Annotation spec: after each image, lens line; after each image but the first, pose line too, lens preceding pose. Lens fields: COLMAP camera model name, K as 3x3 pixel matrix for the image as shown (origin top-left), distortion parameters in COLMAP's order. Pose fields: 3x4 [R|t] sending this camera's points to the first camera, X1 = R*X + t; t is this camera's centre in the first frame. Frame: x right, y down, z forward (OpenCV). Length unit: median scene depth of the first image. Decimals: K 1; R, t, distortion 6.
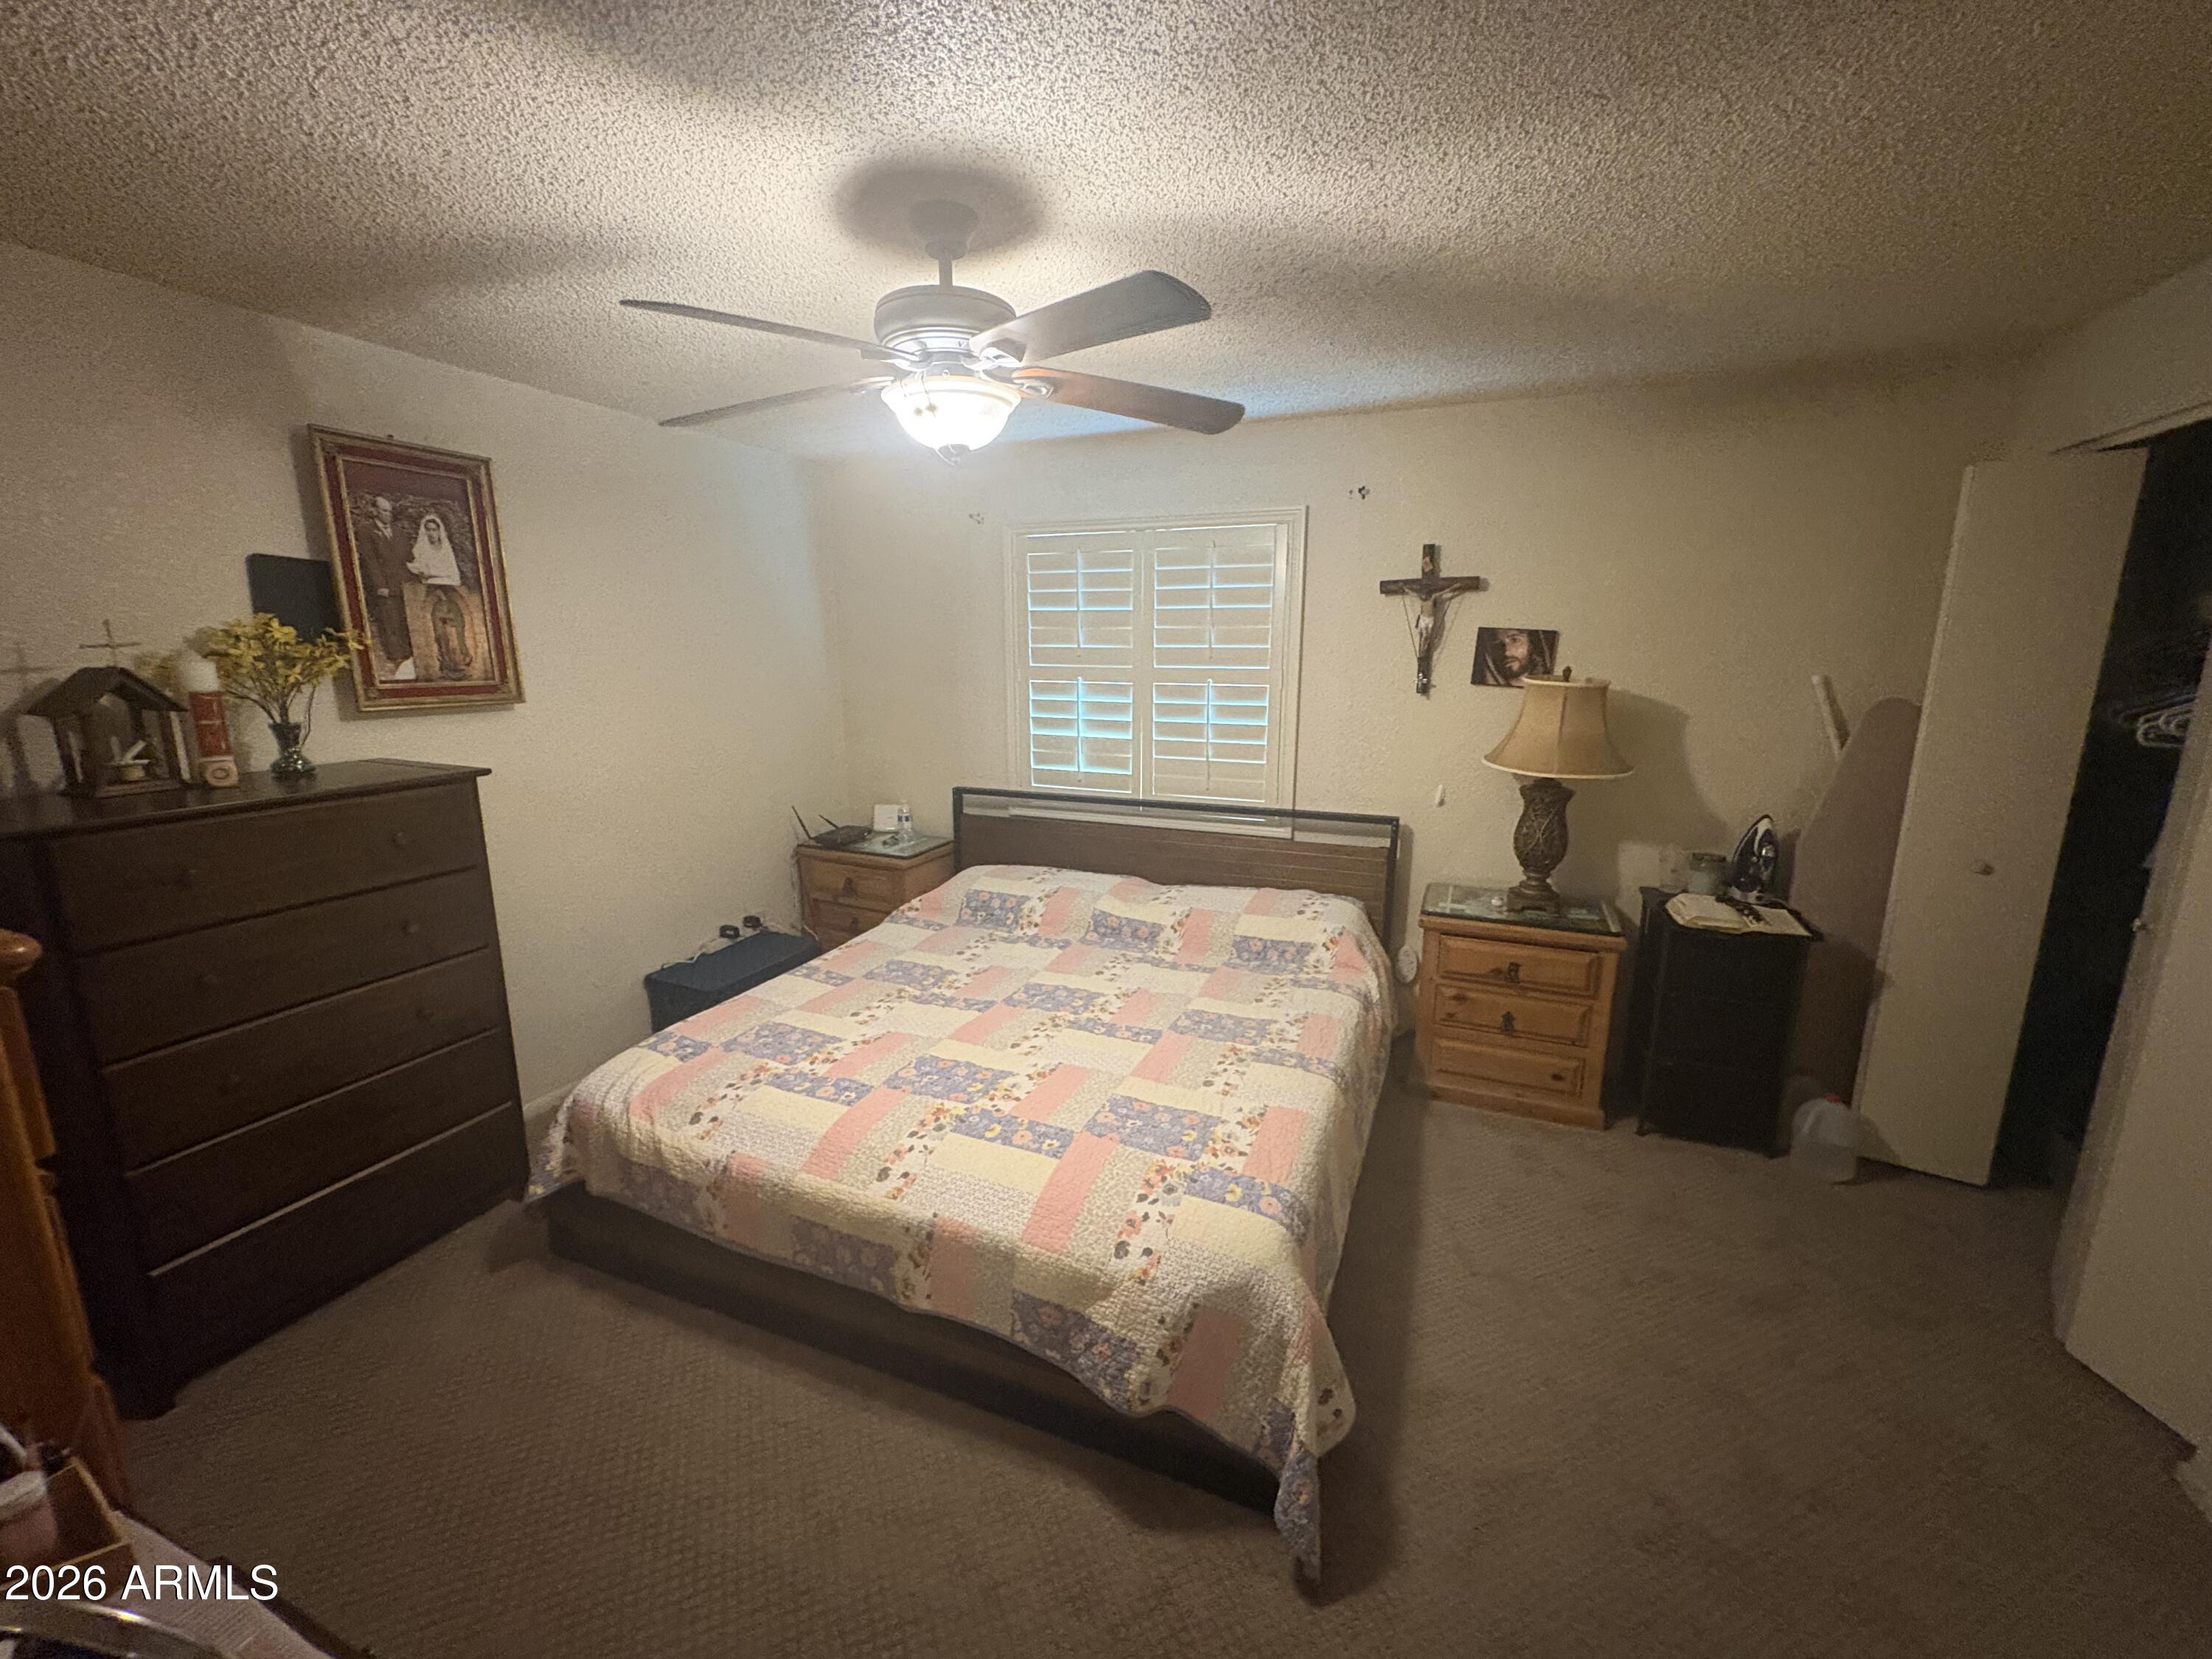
lens RADIAL K [[889.7, 0, 1104.1], [0, 889.7, 826.9], [0, 0, 1]] dist [-0.000030, 0.000003]
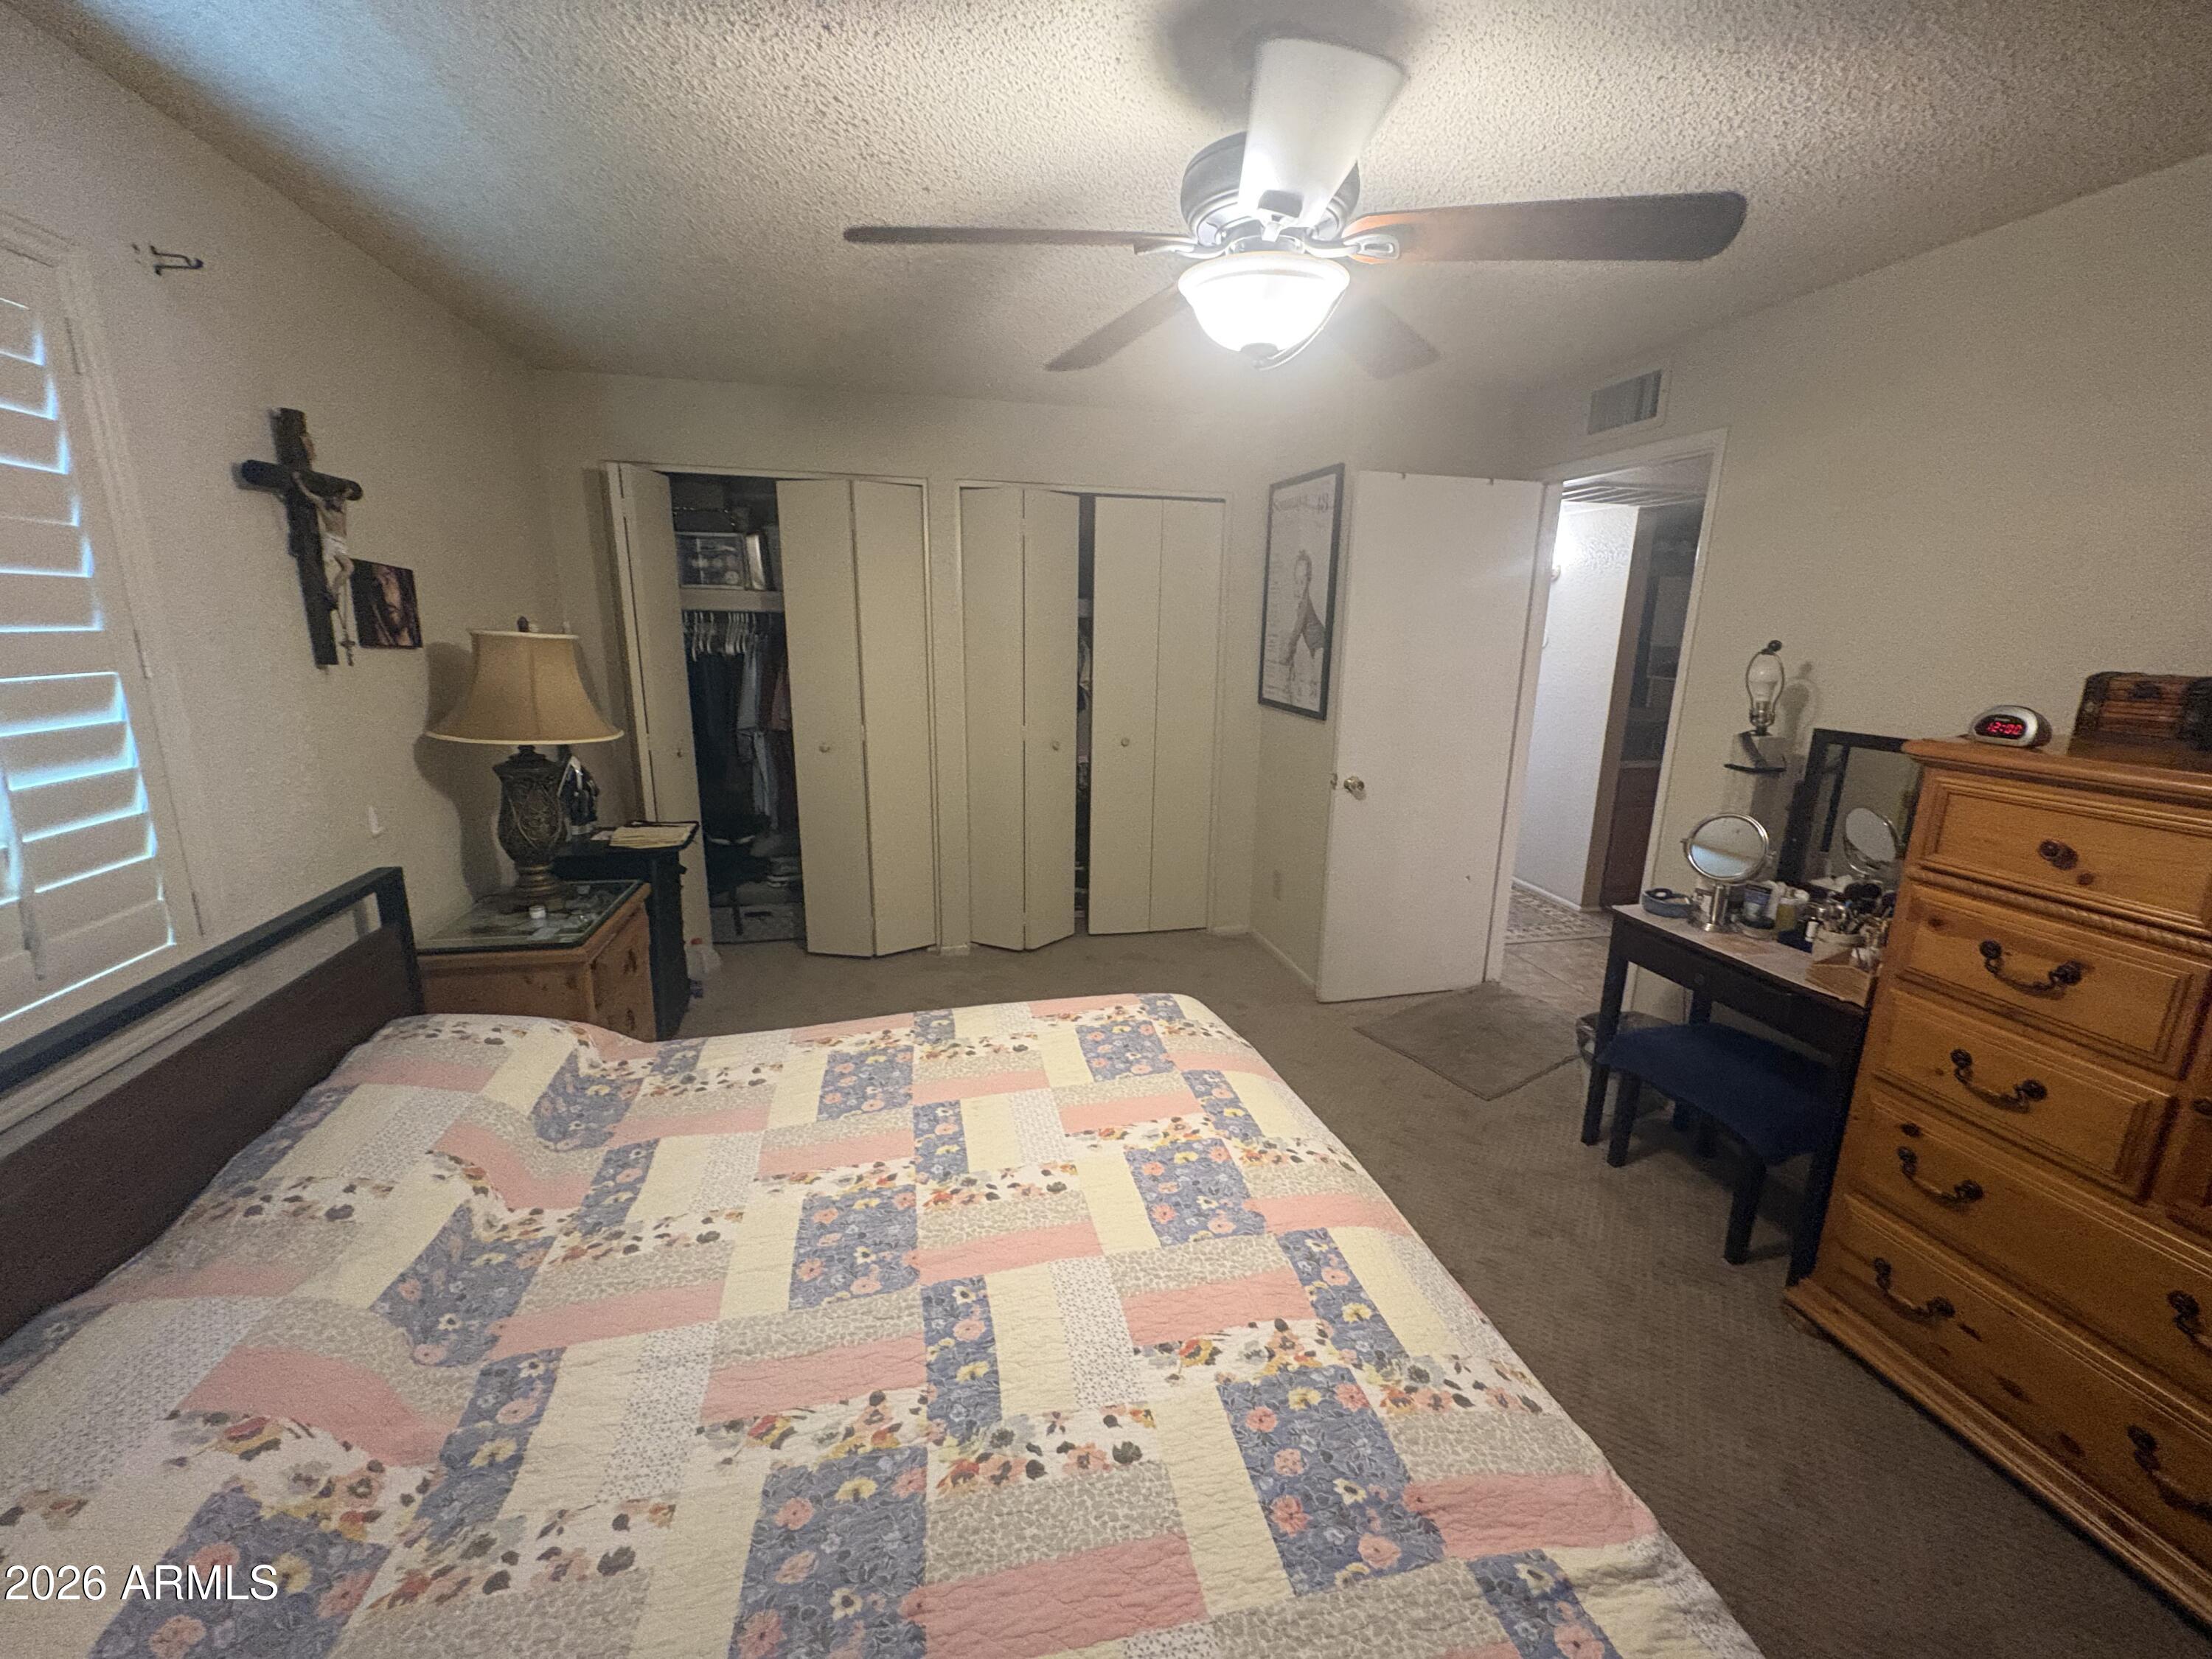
lens RADIAL K [[889.7, 0, 1103.8], [0, 889.7, 830.0], [0, 0, 1]] dist [-0.000030, 0.000003]
pose [[-0.590057, -0.193224, 0.783899, -0.541406], [0.149989, 0.927802, 0.341594, -0.209364], [-0.793307, 0.319136, -0.518474, 1.121084]]
